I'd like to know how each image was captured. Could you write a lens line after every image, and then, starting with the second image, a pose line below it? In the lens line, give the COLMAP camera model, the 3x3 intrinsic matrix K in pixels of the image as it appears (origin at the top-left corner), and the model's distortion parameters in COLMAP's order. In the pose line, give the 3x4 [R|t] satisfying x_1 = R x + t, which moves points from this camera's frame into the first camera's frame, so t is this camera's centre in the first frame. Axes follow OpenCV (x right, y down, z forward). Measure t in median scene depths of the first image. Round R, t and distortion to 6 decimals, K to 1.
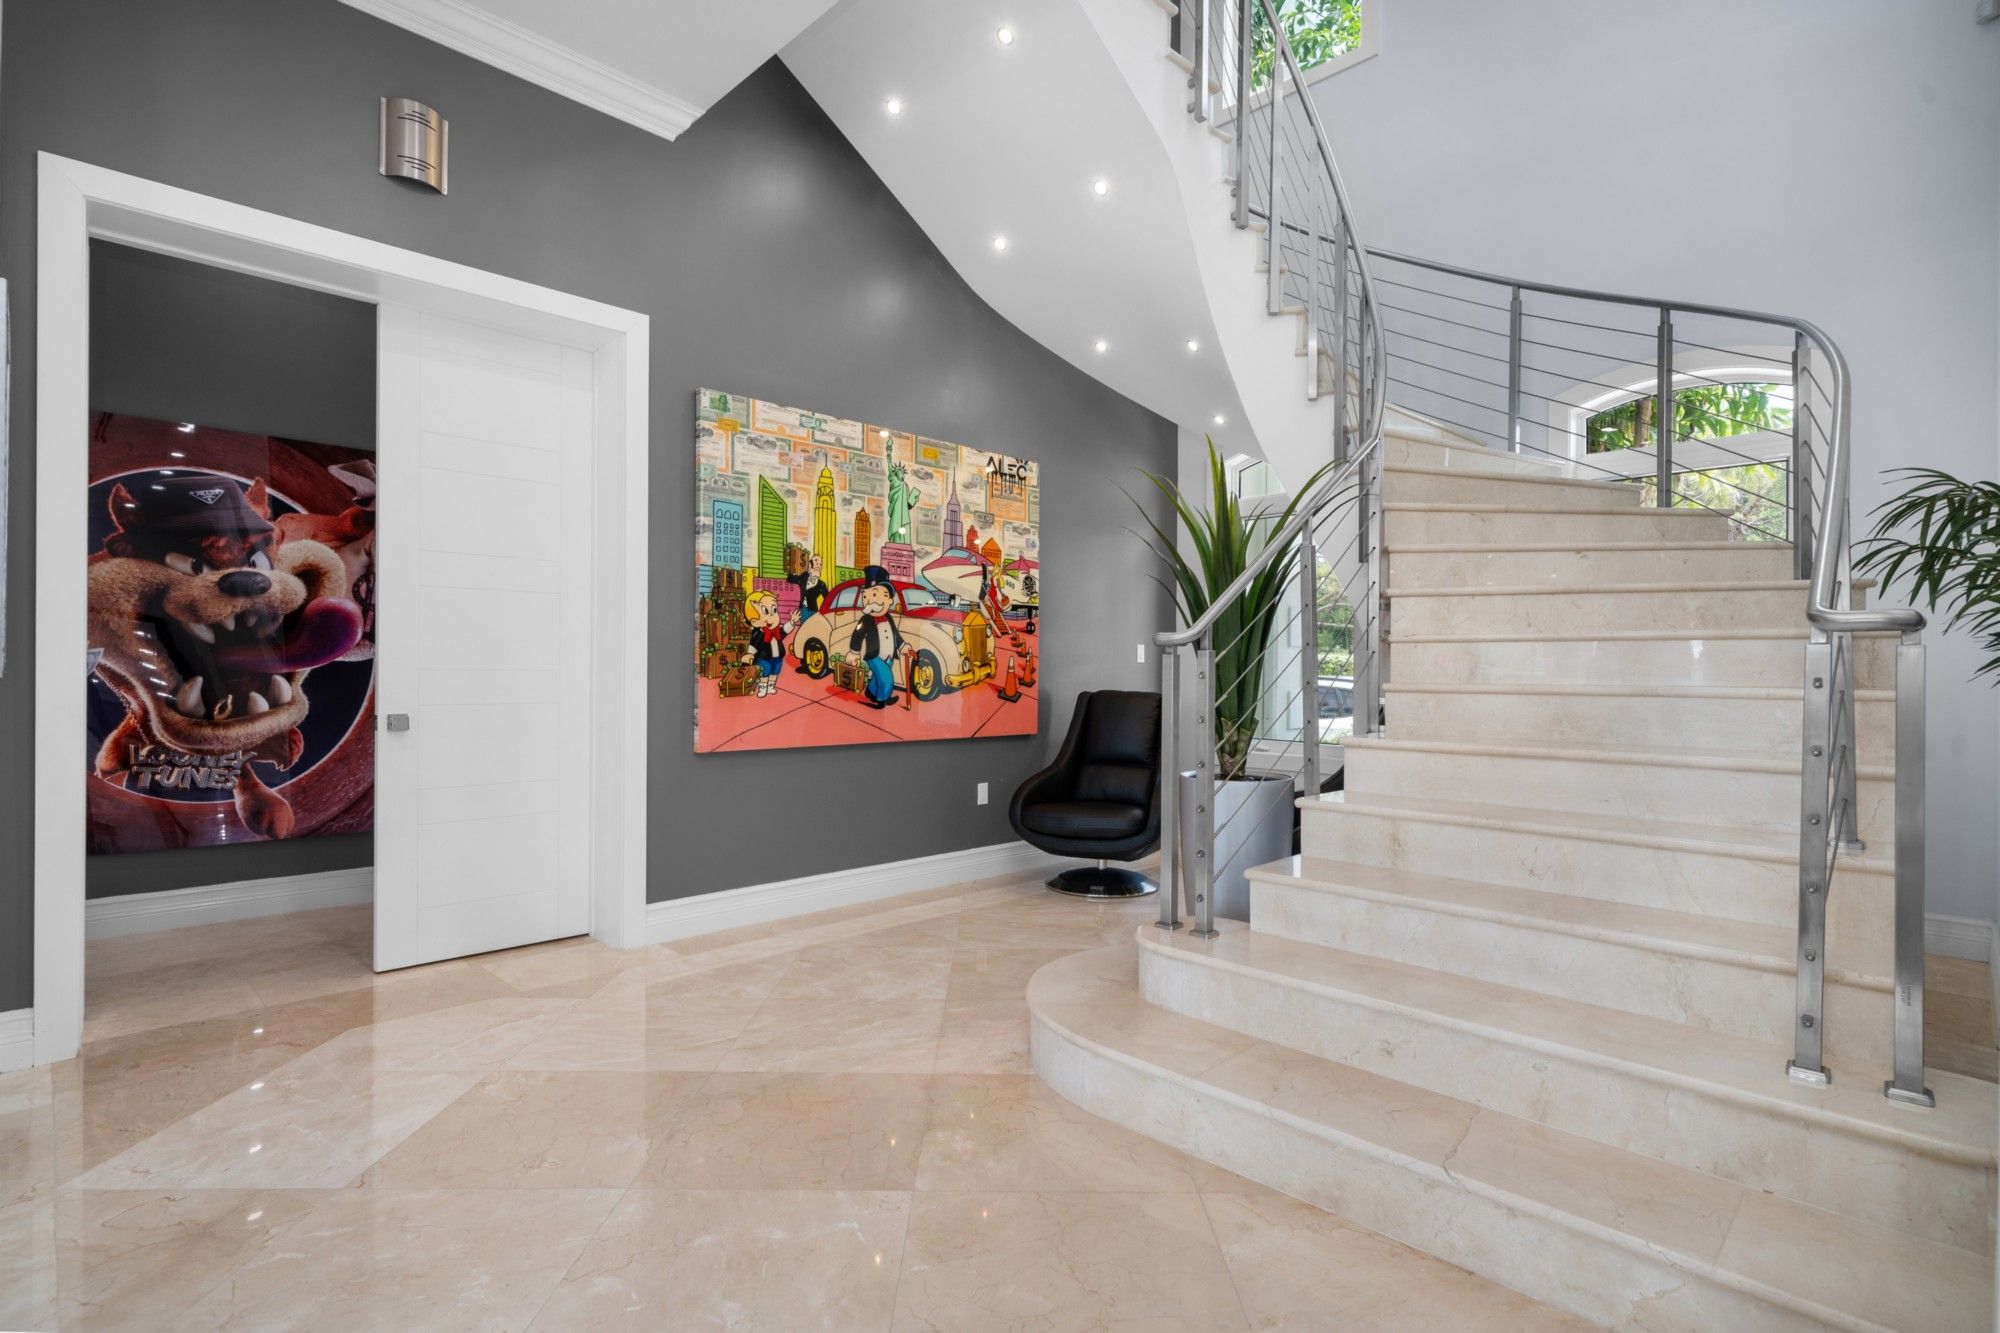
lens RADIAL K [[919.0, 0, 989.7], [0, 919.0, 667.7], [0, 0, 1]] dist [-0.006339, -0.000132]
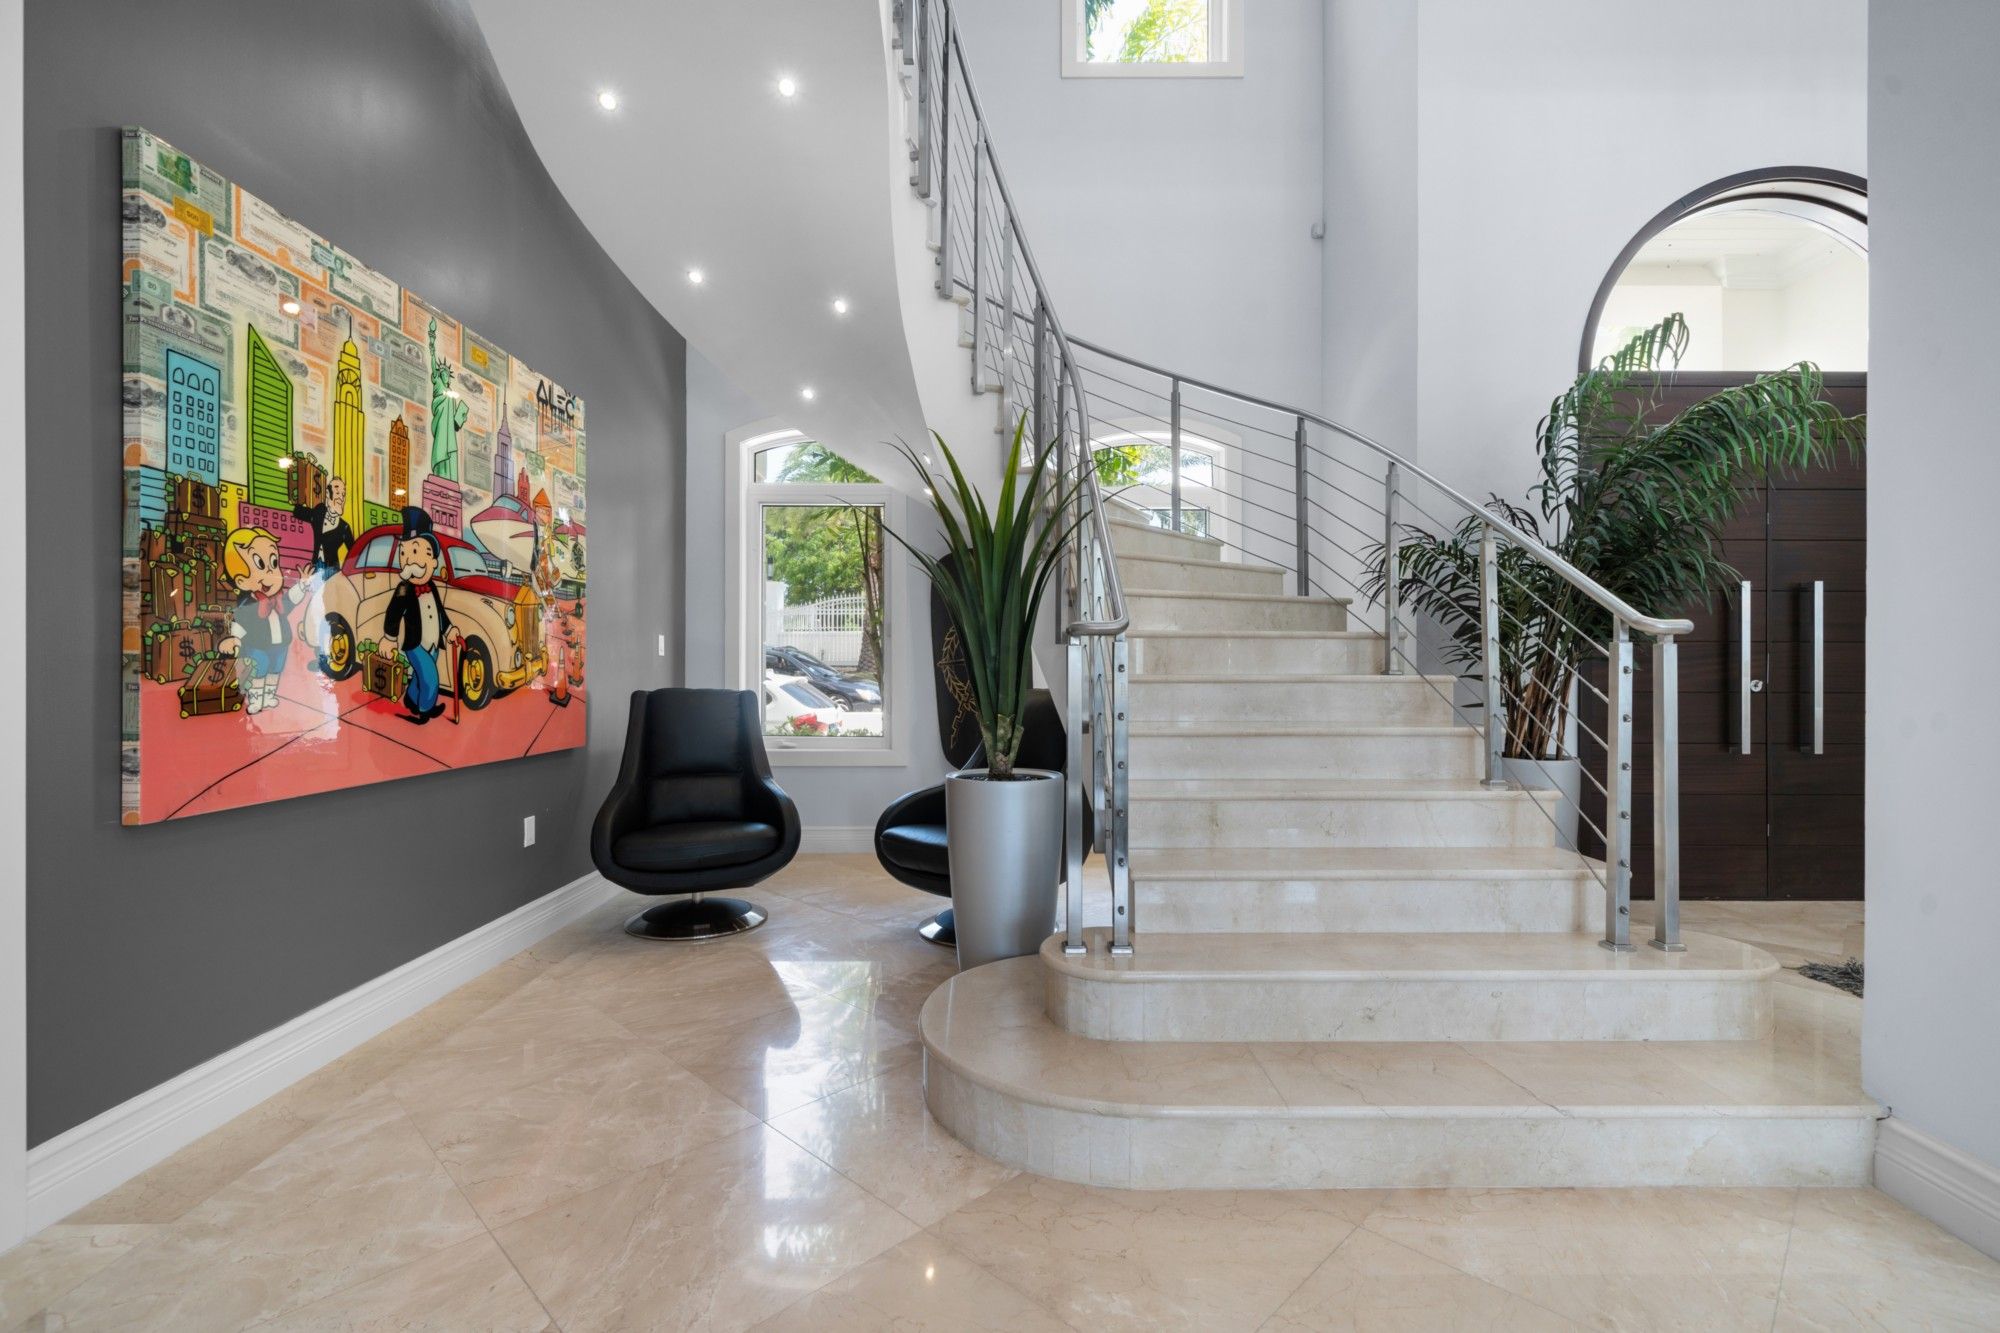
lens RADIAL K [[888.0, 0, 998.5], [0, 888.0, 664.5], [0, 0, 1]] dist [-0.001737, -0.000049]
pose [[0.716785, -0.004232, 0.697281, -0.289399], [0.002445, 0.999991, 0.003556, 0.000634], [-0.697290, -0.000844, 0.716789, 0.270287]]
